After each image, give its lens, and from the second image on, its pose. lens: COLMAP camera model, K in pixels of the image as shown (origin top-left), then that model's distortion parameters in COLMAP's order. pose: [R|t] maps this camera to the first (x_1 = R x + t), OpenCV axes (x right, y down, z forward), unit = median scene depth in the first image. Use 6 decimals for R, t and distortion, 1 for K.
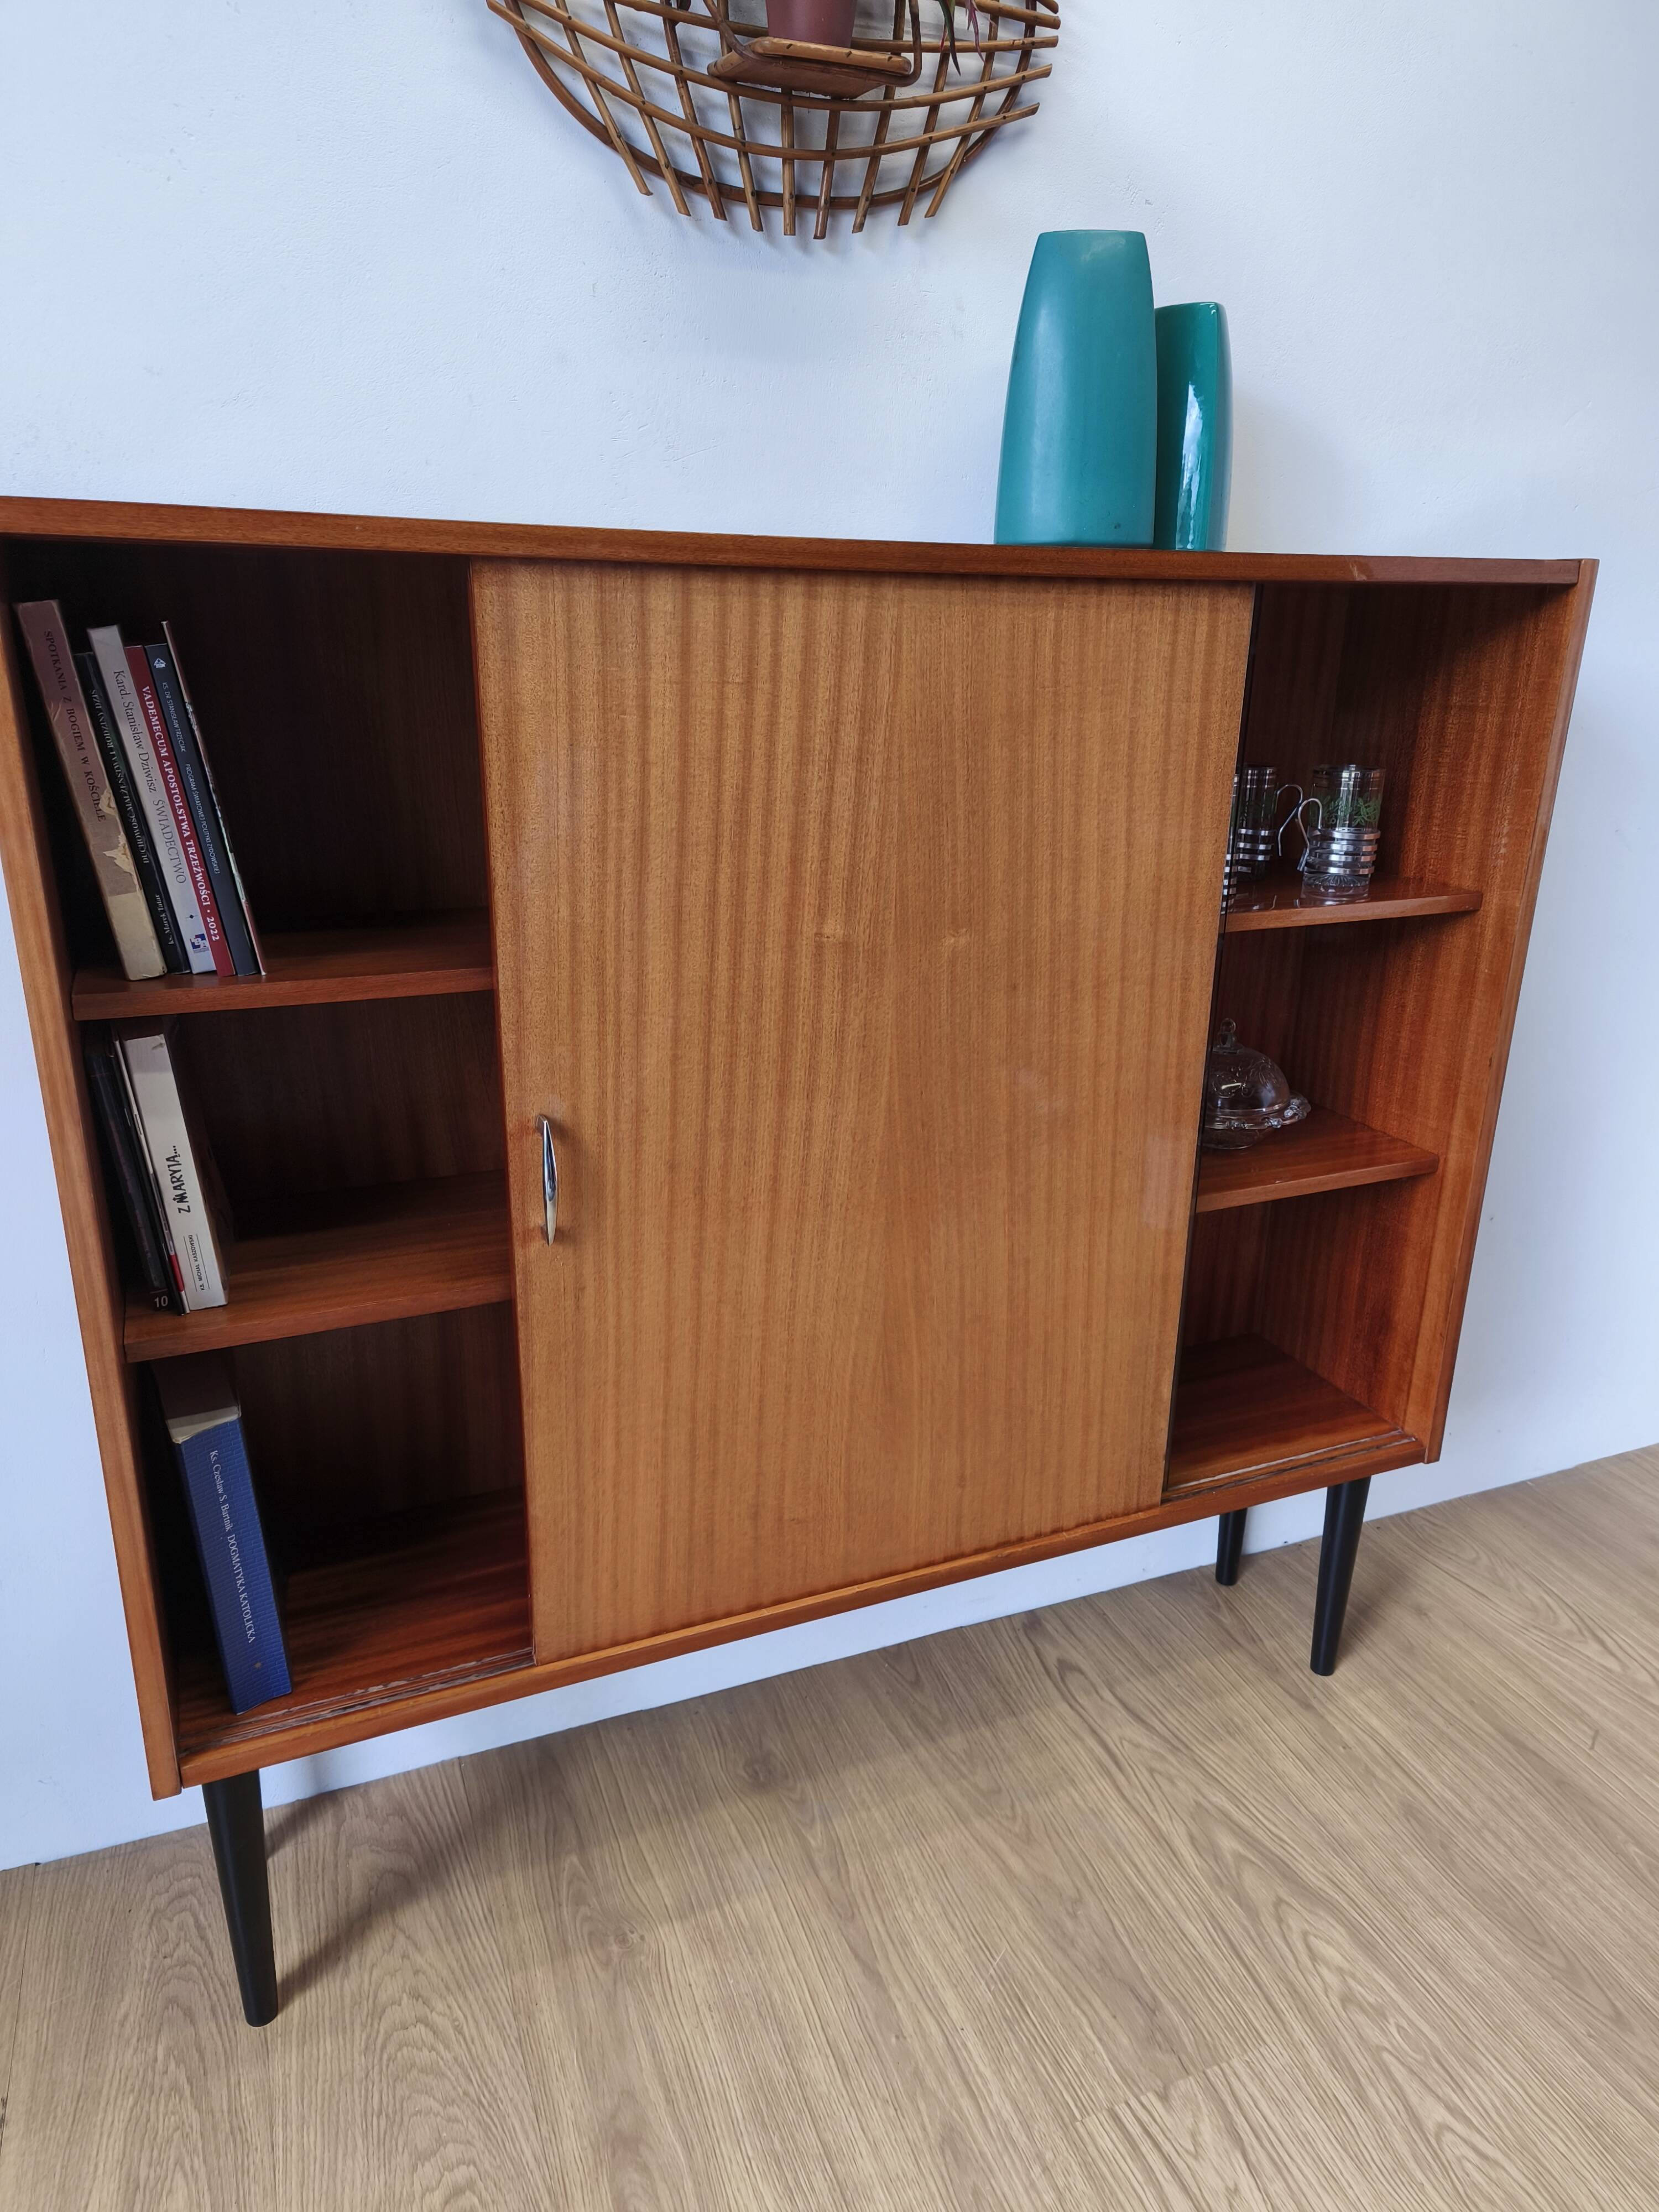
lens RADIAL K [[1472.9, 0, 844.9], [0, 1472.9, 1135.1], [0, 0, 1]] dist [0.093095, -0.084928]
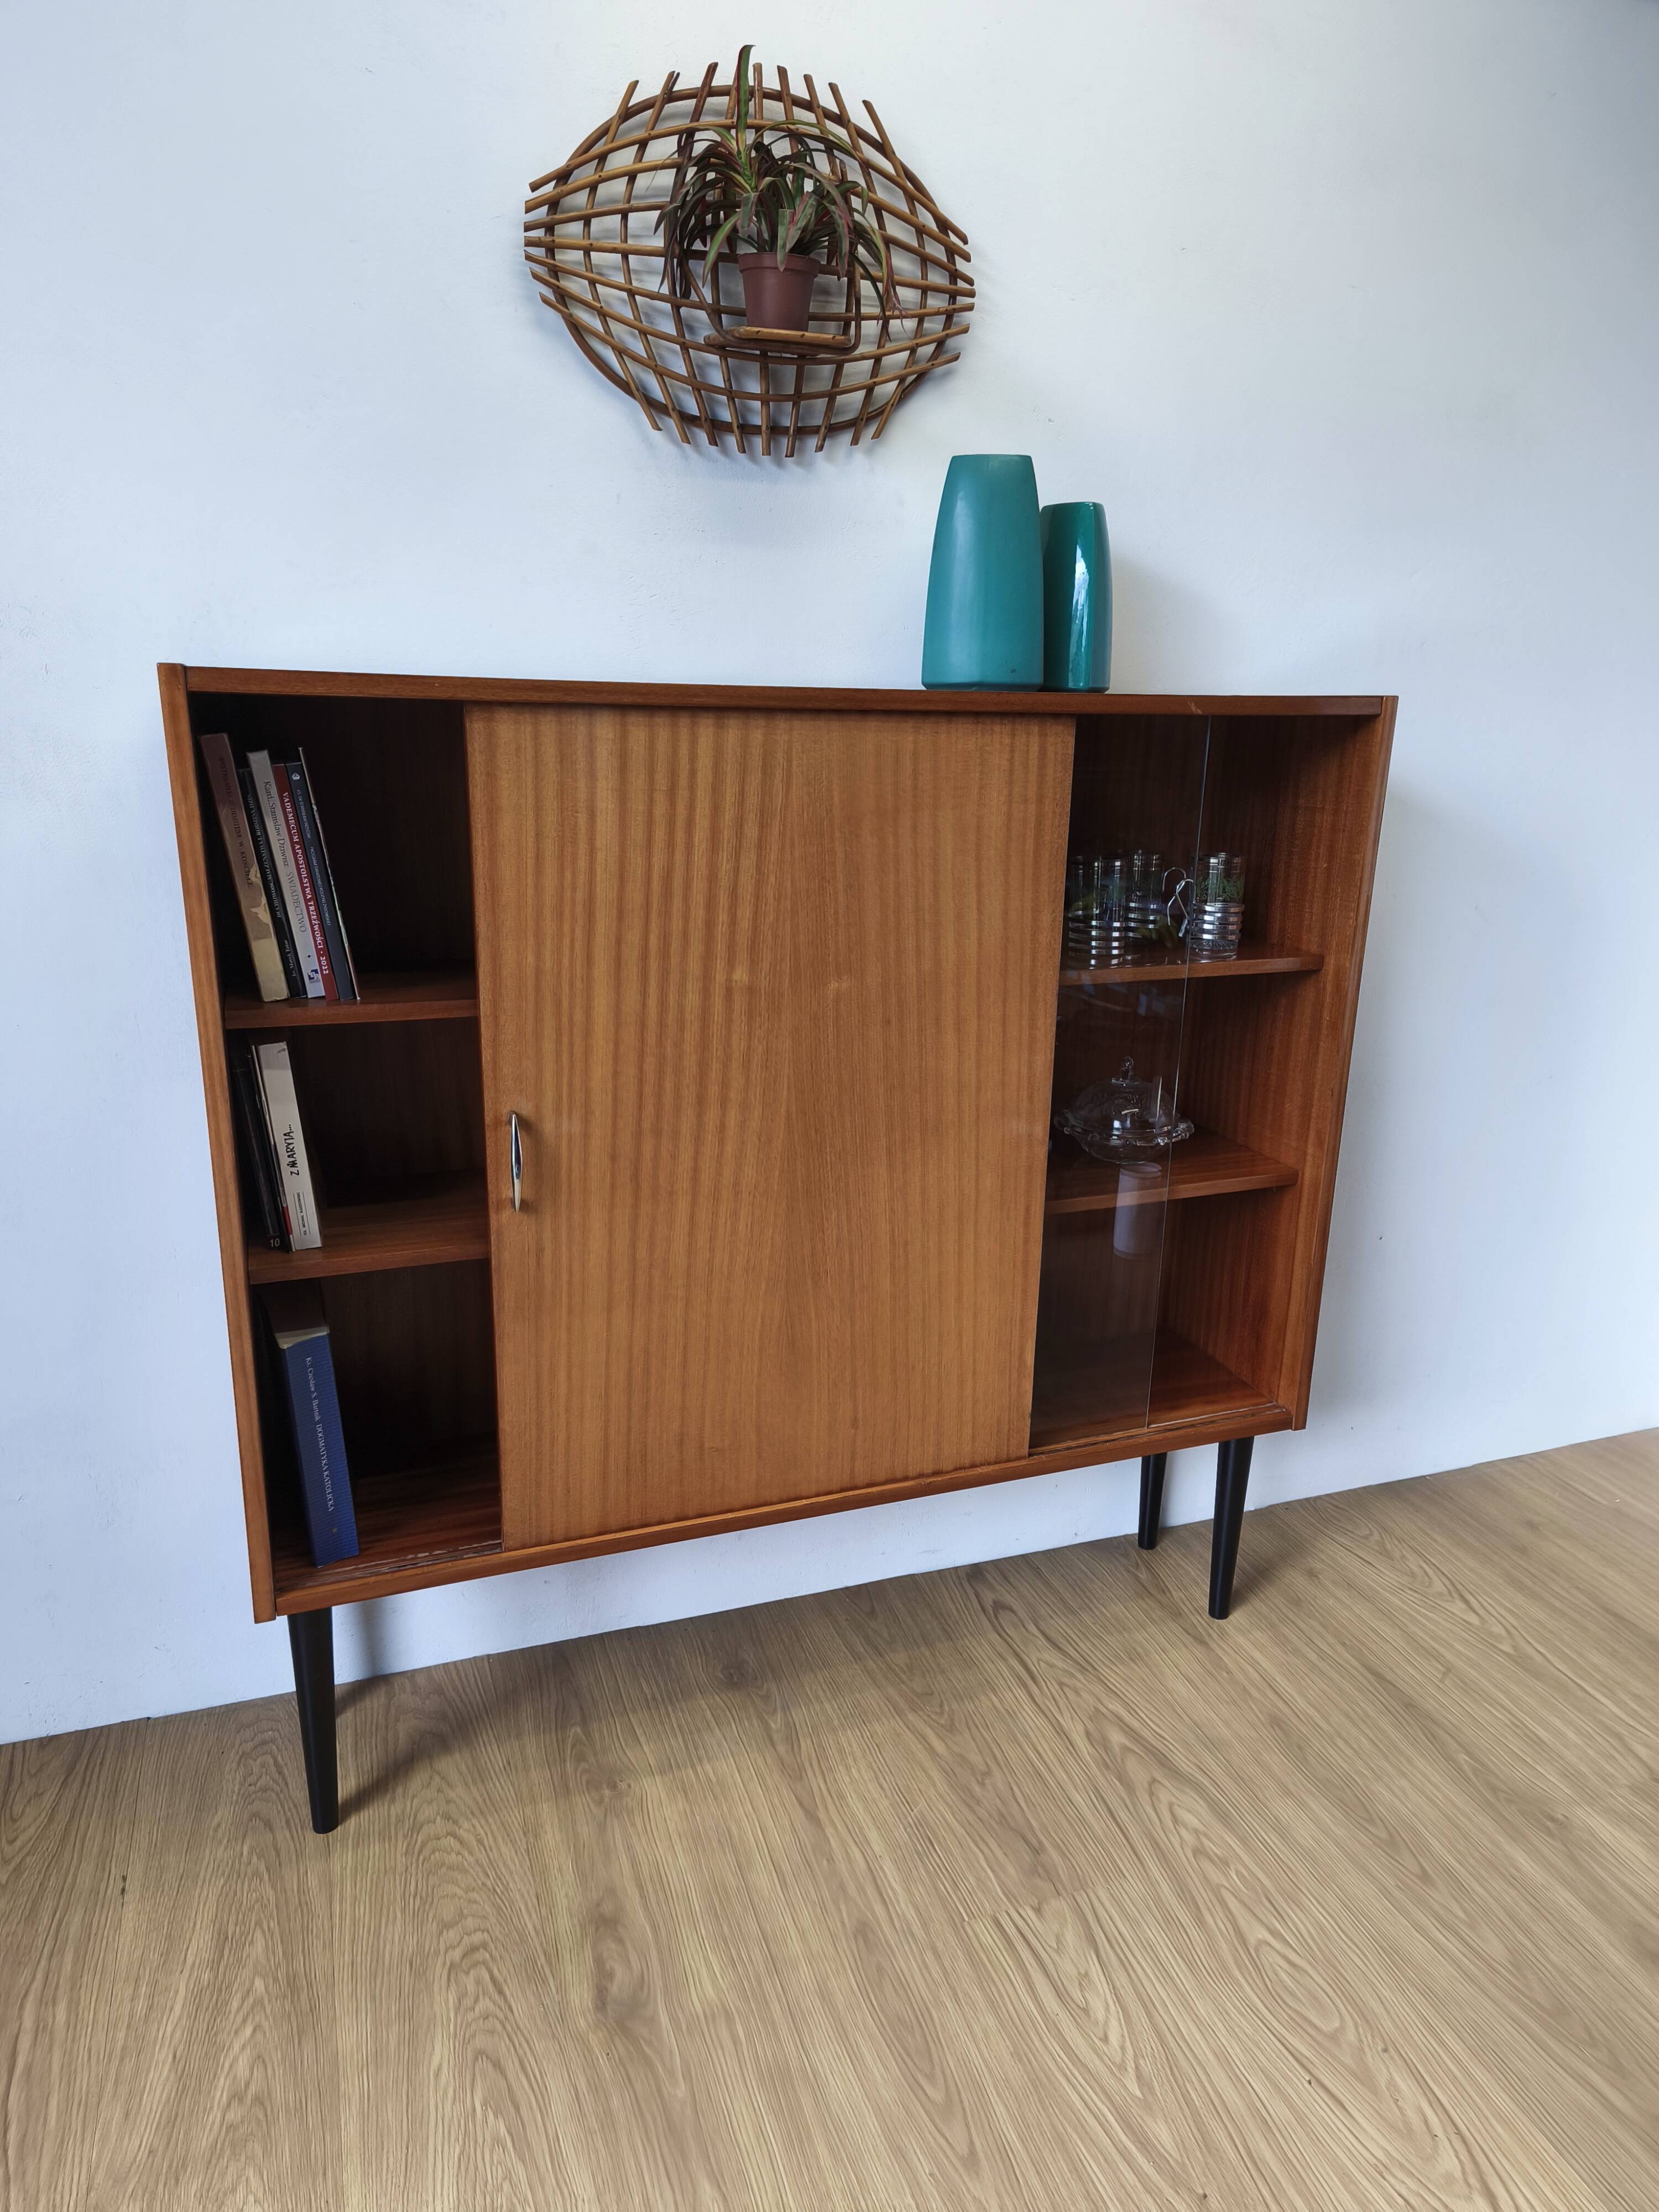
lens RADIAL K [[1472.9, 0, 831.0], [0, 1472.9, 1133.0], [0, 0, 1]] dist [0.093095, -0.084928]
pose [[0.998857, 0.015331, -0.045272, 0.082746], [-0.017592, 0.998596, -0.049974, 0.058574], [0.044442, 0.050714, 0.997724, -0.261400]]
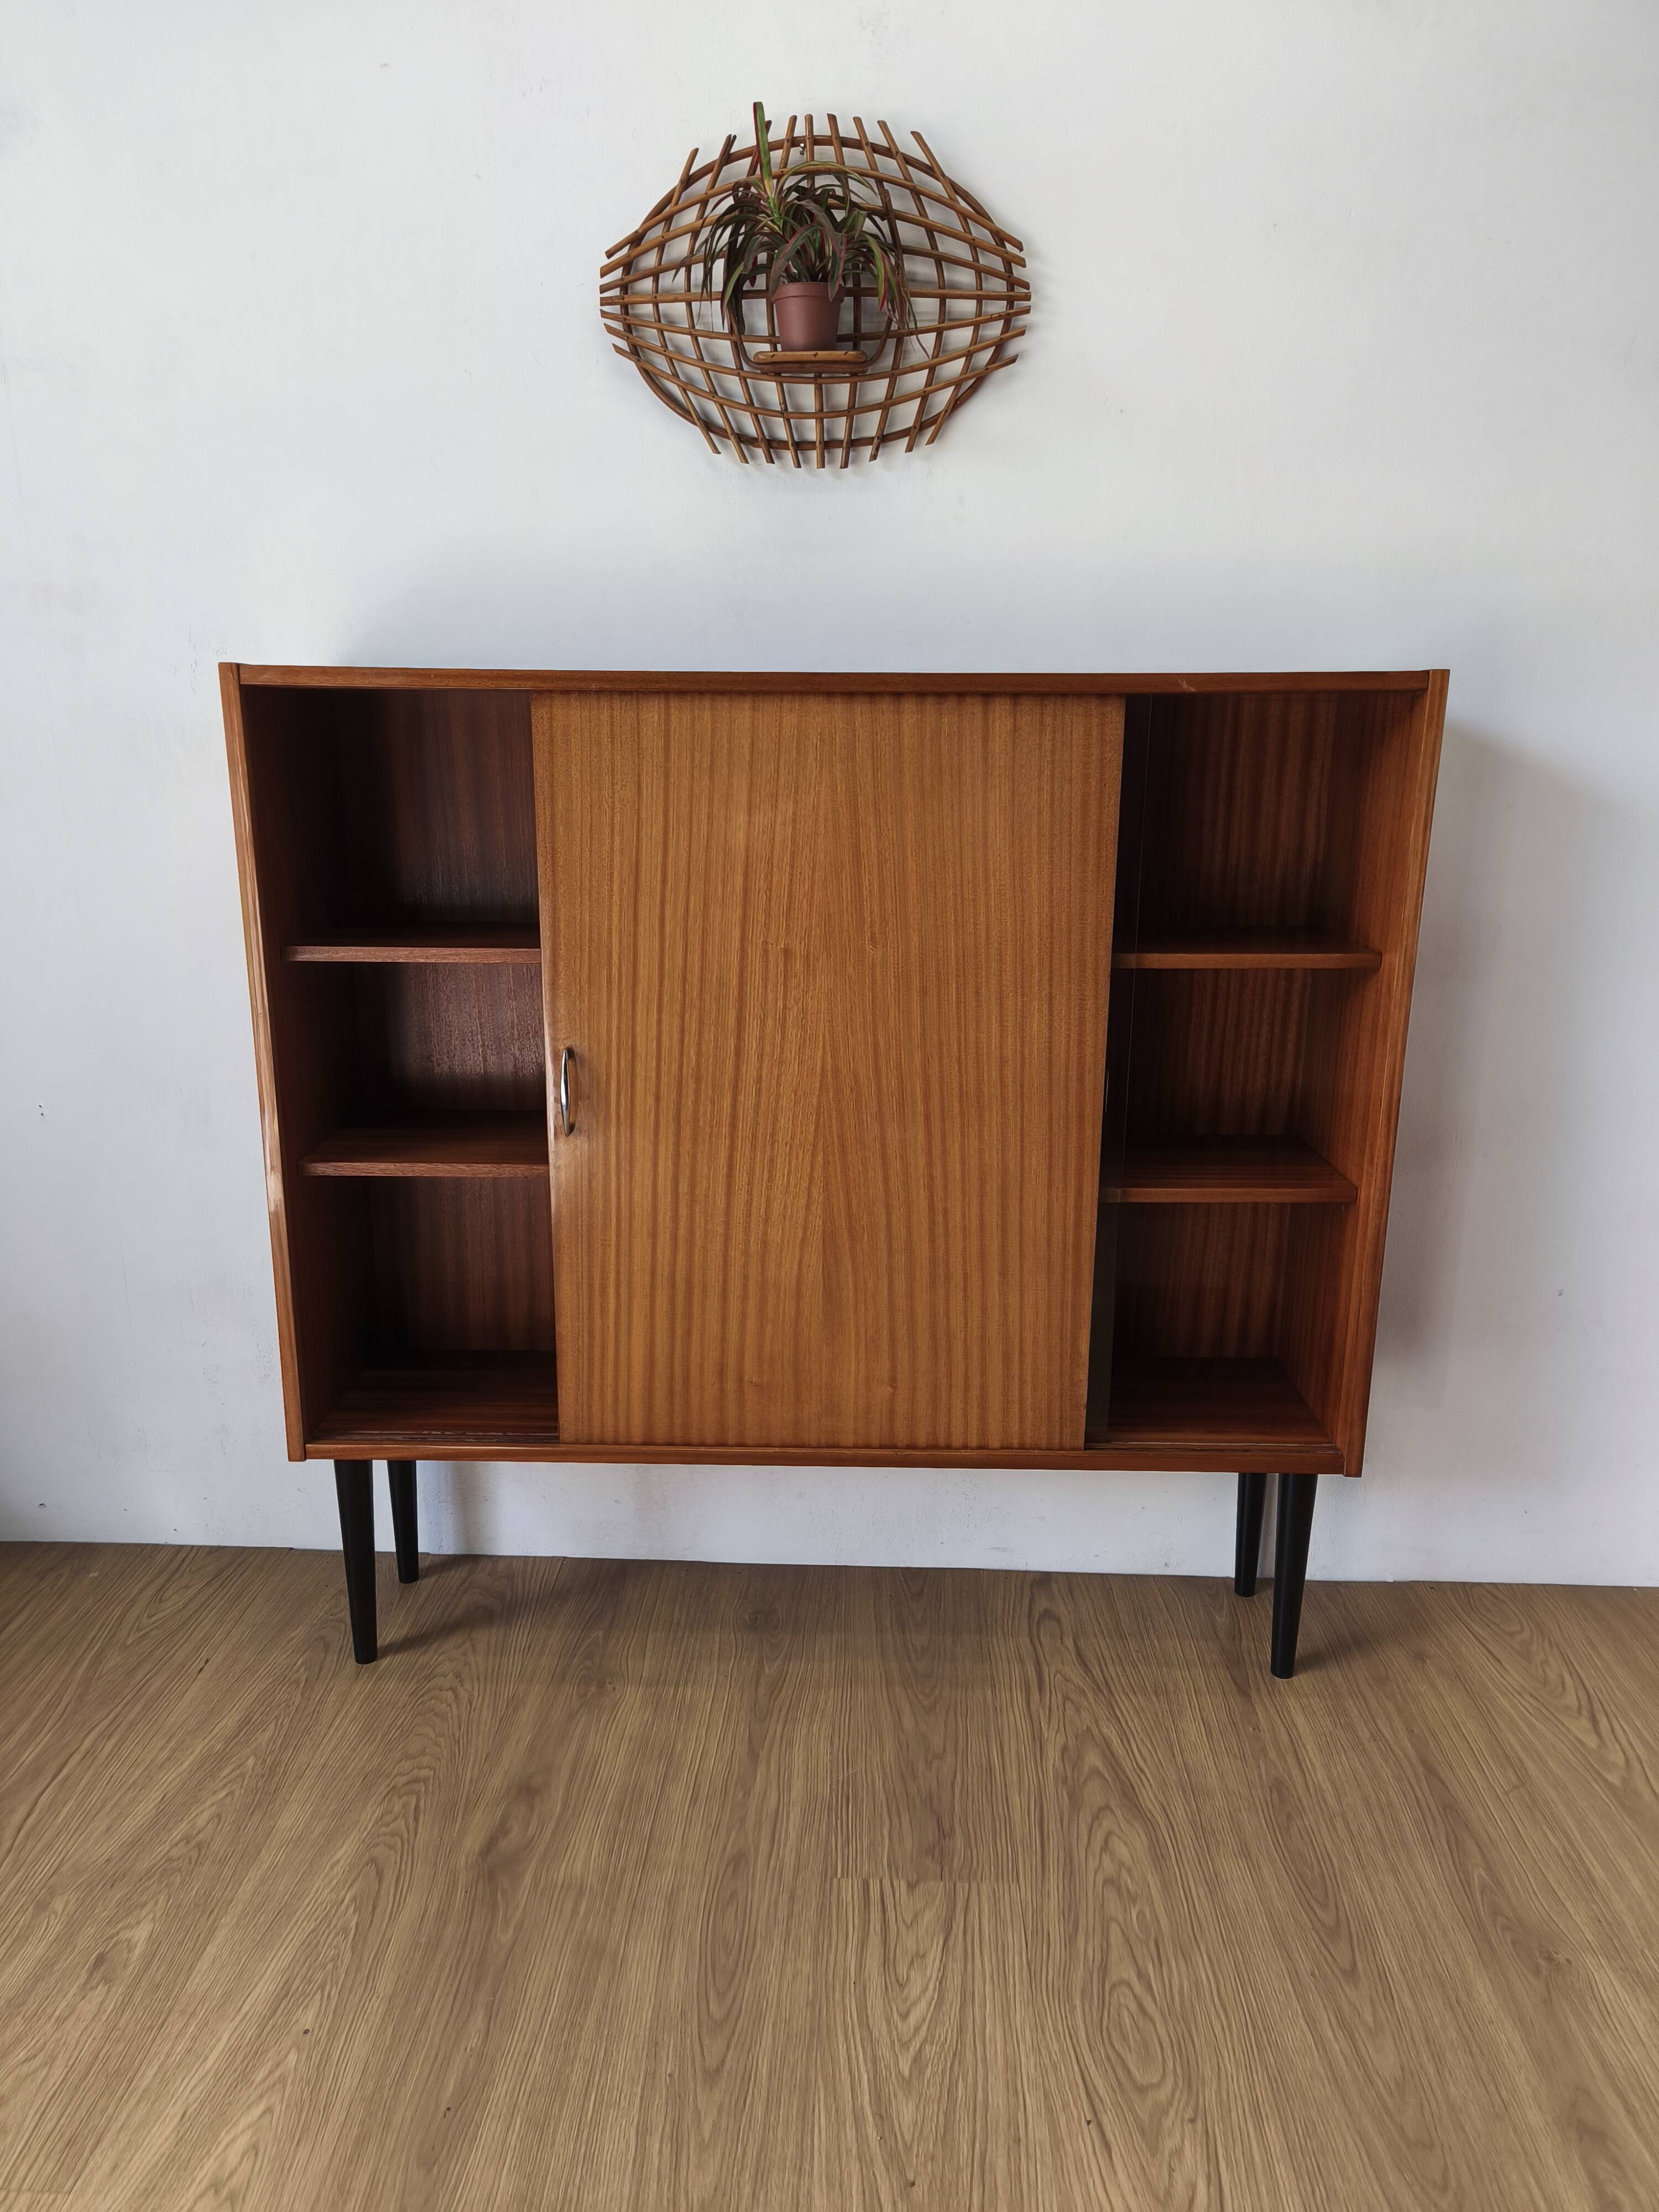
lens RADIAL K [[1472.9, 0, 823.8], [0, 1472.9, 1113.0], [0, 0, 1]] dist [0.093095, -0.084928]
pose [[0.909460, 0.090708, -0.405776, 0.556069], [-0.128141, 0.989558, -0.065992, 0.094860], [0.395553, 0.112014, 0.911587, -0.208218]]
